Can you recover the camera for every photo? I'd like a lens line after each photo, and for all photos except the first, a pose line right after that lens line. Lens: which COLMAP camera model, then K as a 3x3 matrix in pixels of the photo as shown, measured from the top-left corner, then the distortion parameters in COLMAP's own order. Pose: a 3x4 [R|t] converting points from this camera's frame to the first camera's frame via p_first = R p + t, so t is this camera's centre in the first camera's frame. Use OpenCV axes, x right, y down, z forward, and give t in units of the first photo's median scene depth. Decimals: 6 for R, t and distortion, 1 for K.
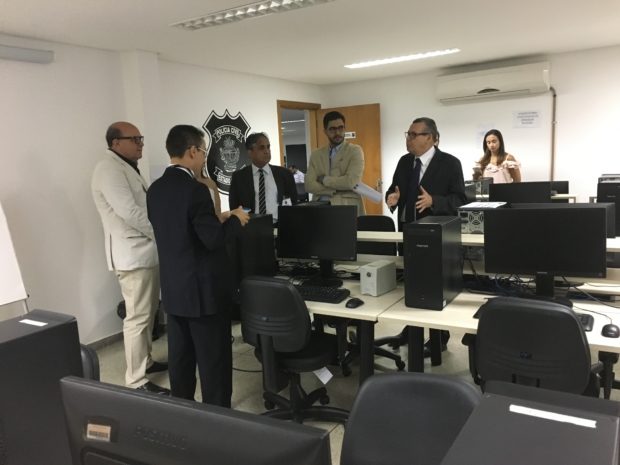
lens RADIAL K [[522.9, 0, 306.5], [0, 522.9, 231.8], [0, 0, 1]] dist [0.073518, -0.092256]
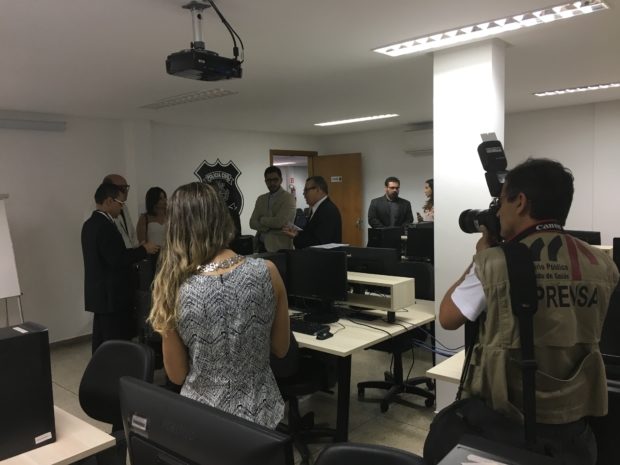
lens RADIAL K [[522.9, 0, 312.9], [0, 522.9, 233.1], [0, 0, 1]] dist [0.073518, -0.092256]
pose [[0.981180, 0.042795, -0.188291, 0.308772], [-0.052106, 0.997637, -0.044778, -0.012513], [0.185930, 0.053746, 0.981092, -0.170476]]
